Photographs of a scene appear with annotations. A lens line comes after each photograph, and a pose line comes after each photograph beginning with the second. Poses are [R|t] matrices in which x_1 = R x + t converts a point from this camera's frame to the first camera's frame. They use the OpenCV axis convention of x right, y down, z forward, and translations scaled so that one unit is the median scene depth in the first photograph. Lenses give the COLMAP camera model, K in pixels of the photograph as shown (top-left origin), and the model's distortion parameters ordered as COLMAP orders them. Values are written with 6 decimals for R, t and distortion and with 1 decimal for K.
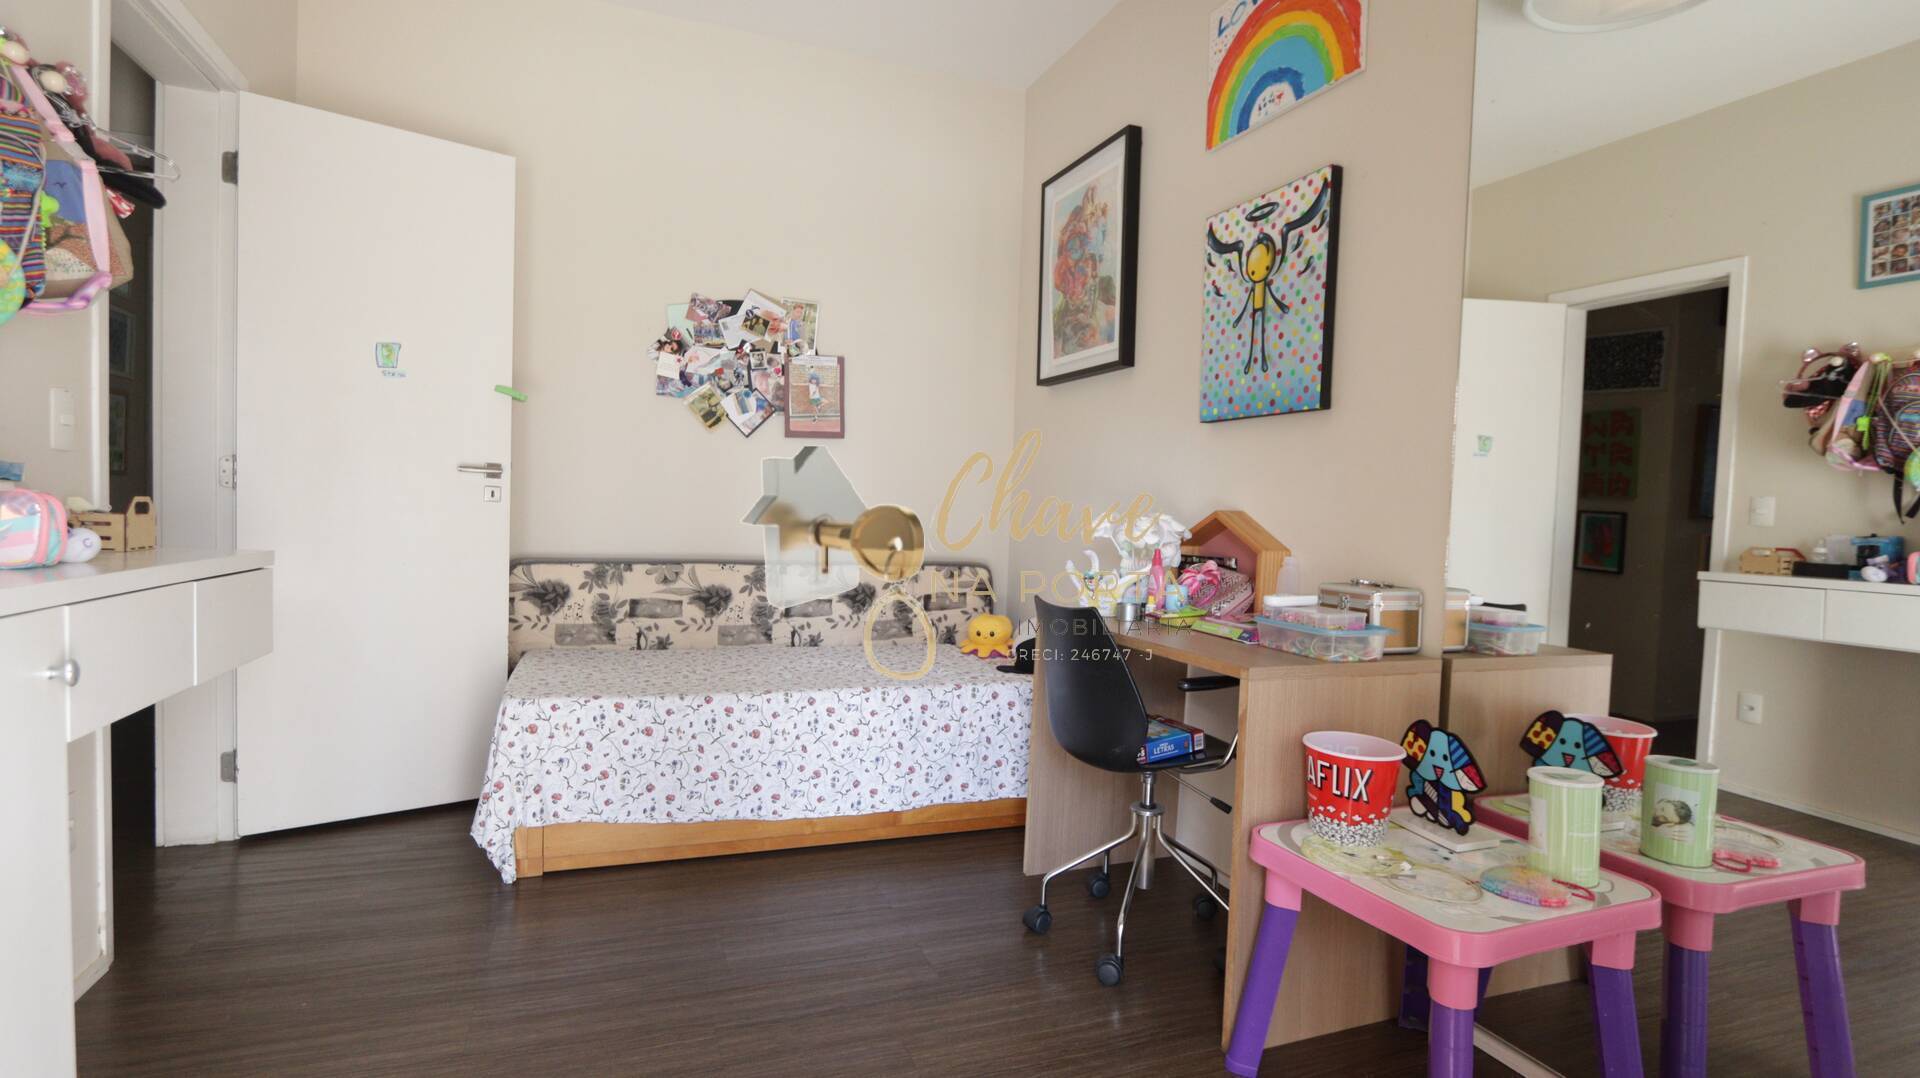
lens RADIAL K [[883.0, 0, 956.8], [0, 883.0, 537.8], [0, 0, 1]] dist [-0.015506, 0.000547]
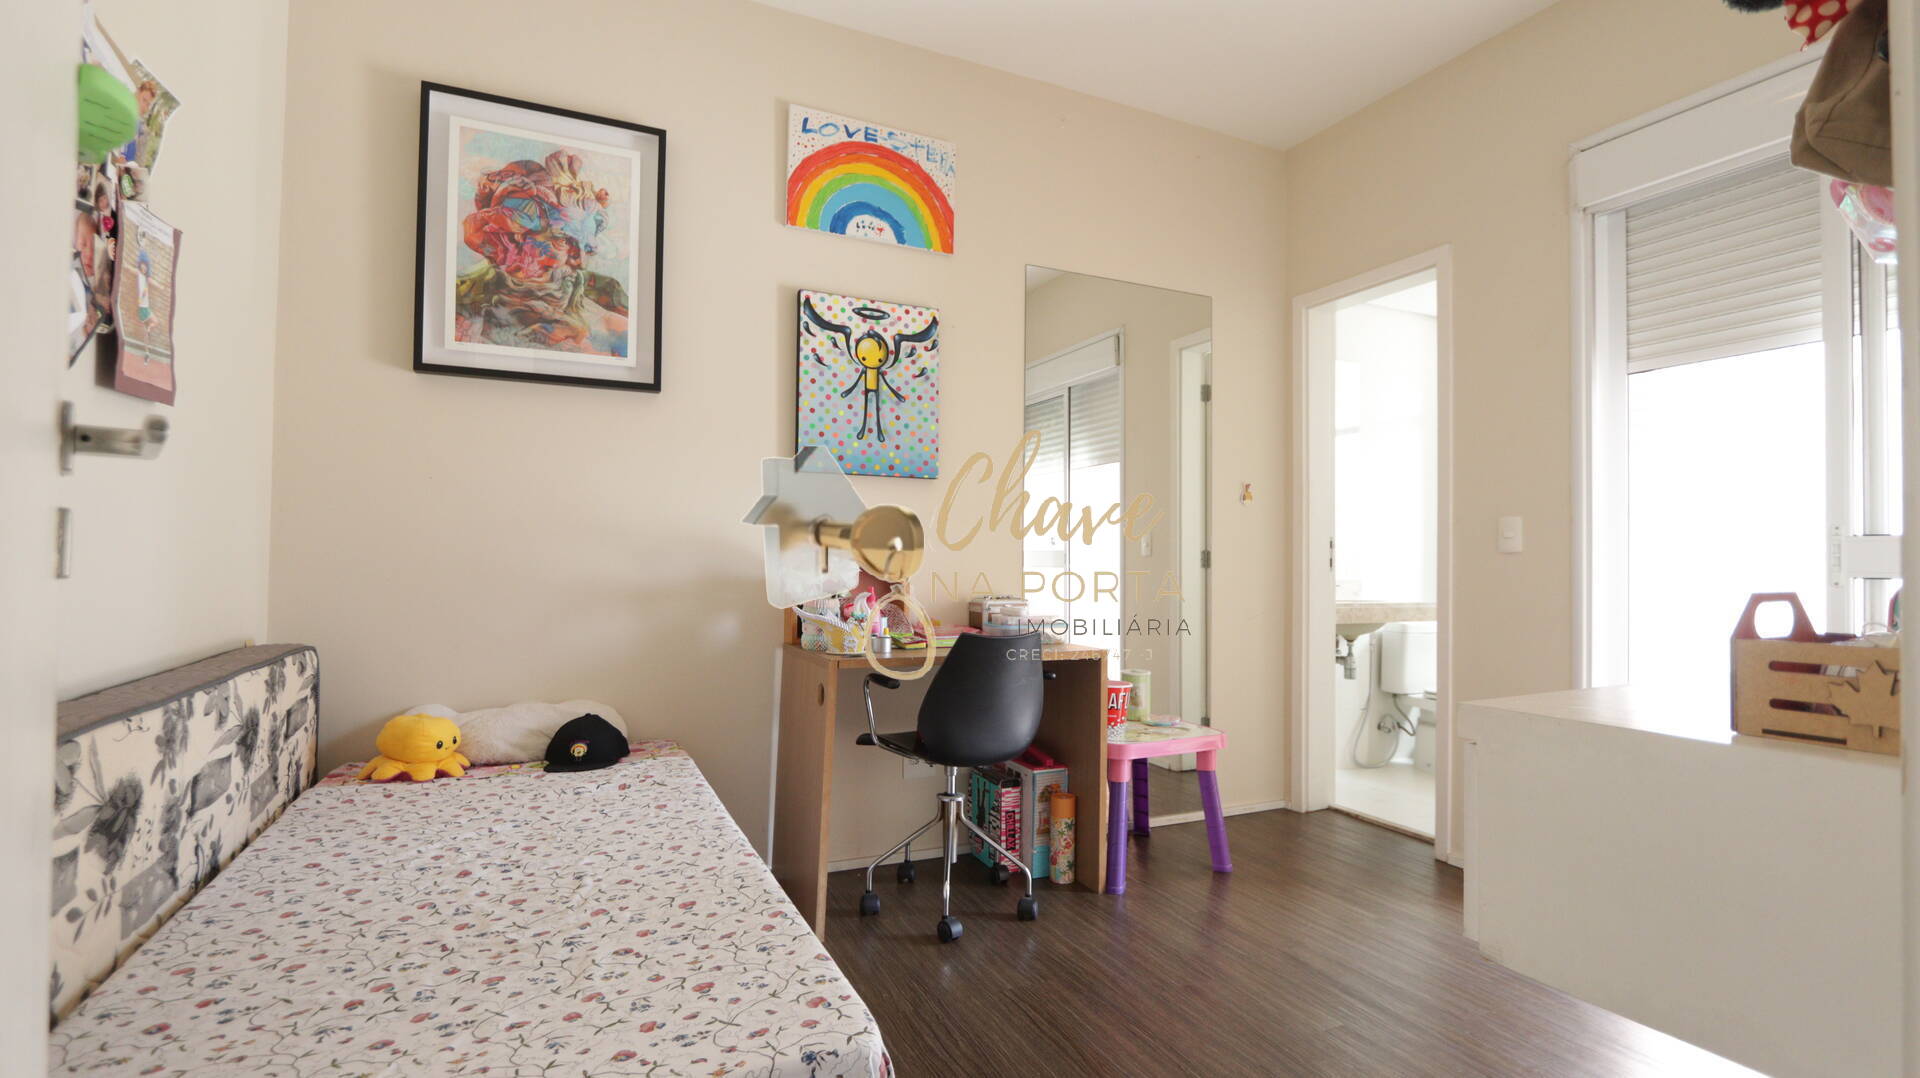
lens RADIAL K [[883.0, 0, 956.8], [0, 883.0, 537.8], [0, 0, 1]] dist [-0.015506, 0.000547]
pose [[-0.047885, -0.003220, 0.998848, -0.908315], [0.031943, 0.999478, 0.004754, -0.052042], [-0.998342, 0.032134, -0.047757, 0.939901]]
